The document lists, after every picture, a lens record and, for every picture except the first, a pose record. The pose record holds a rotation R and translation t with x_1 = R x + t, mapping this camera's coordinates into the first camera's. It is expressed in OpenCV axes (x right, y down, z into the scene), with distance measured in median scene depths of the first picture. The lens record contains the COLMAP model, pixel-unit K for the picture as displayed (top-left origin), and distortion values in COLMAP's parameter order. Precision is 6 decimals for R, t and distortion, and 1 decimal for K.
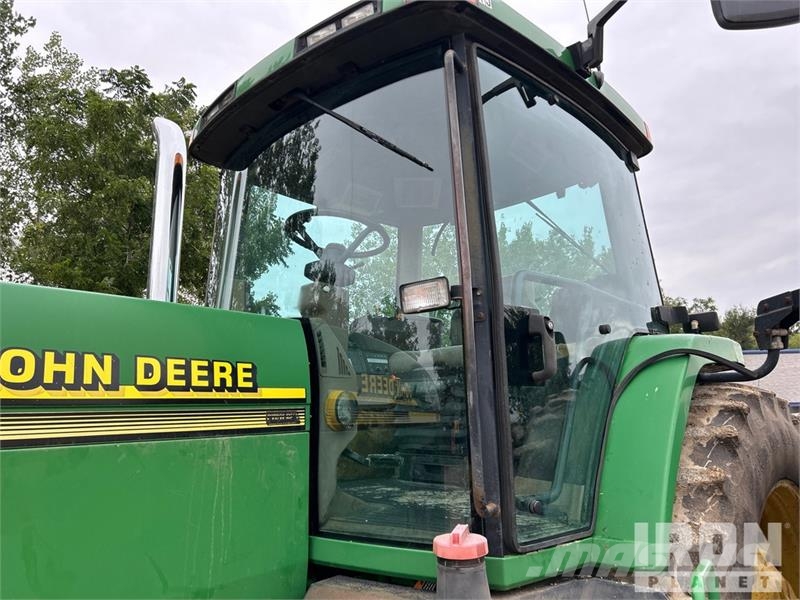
lens RADIAL K [[595.0, 0, 396.3], [0, 595.0, 306.2], [0, 0, 1]] dist [0.060979, -0.074625]
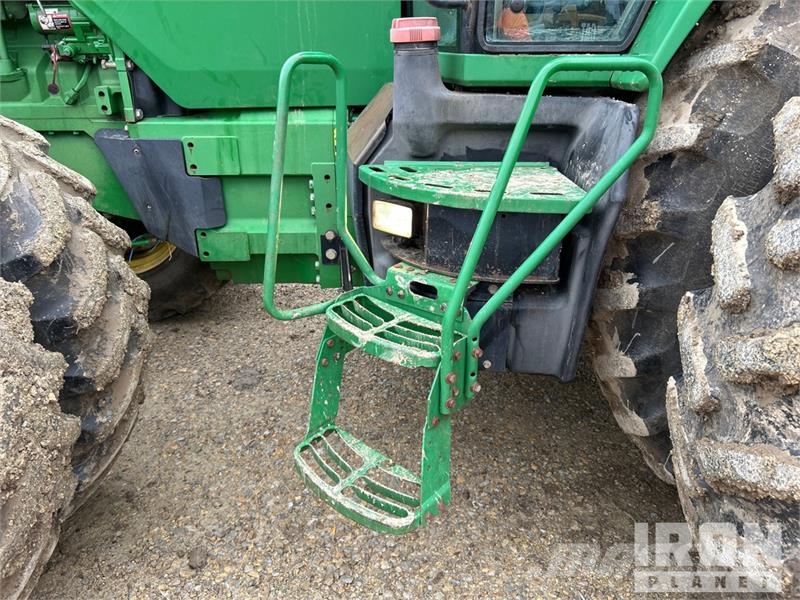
lens RADIAL K [[618.8, 0, 402.1], [0, 618.8, 299.1], [0, 0, 1]] dist [0.062864, -0.077093]
pose [[0.707813, 0.291109, -0.643627, 0.844092], [0.117183, 0.850125, 0.513377, 0.205784], [0.696612, -0.438797, 0.567616, 0.138068]]
